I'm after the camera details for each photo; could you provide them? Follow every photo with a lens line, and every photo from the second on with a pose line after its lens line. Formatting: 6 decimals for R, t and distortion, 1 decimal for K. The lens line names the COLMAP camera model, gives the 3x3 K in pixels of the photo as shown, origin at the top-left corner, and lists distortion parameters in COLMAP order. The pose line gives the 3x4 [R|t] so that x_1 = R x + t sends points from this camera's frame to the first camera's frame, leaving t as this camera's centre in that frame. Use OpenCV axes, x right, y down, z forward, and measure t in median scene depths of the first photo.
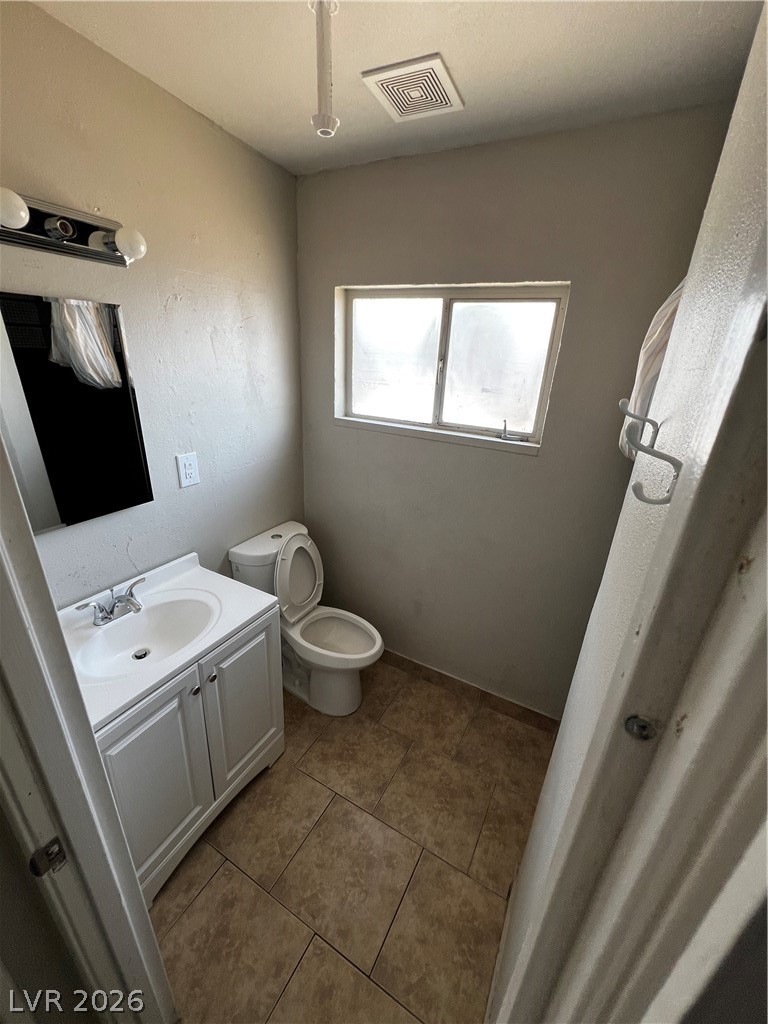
lens RADIAL K [[410.3, 0, 382.6], [0, 410.3, 513.2], [0, 0, 1]] dist [-0.001801, 0.000918]
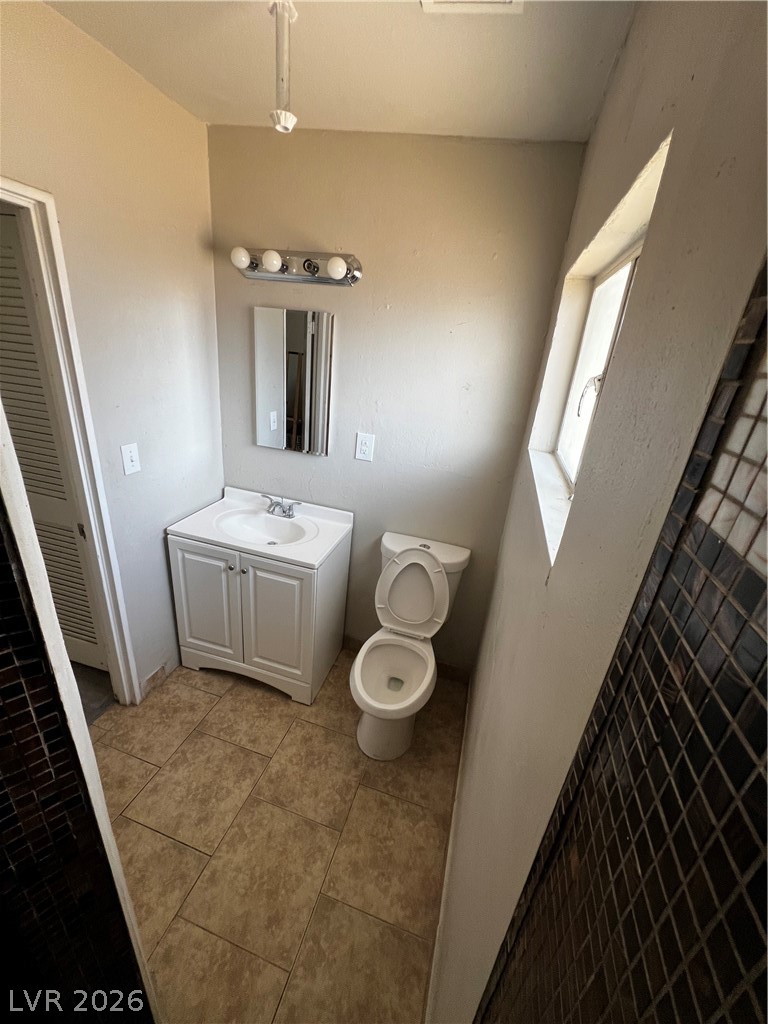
lens RADIAL K [[410.3, 0, 381.5], [0, 410.3, 515.1], [0, 0, 1]] dist [-0.001801, 0.000918]
pose [[0.220332, 0.346370, -0.911856, 0.706692], [-0.435144, 0.871556, 0.225918, -0.223695], [0.872985, 0.347012, 0.342752, 0.686725]]
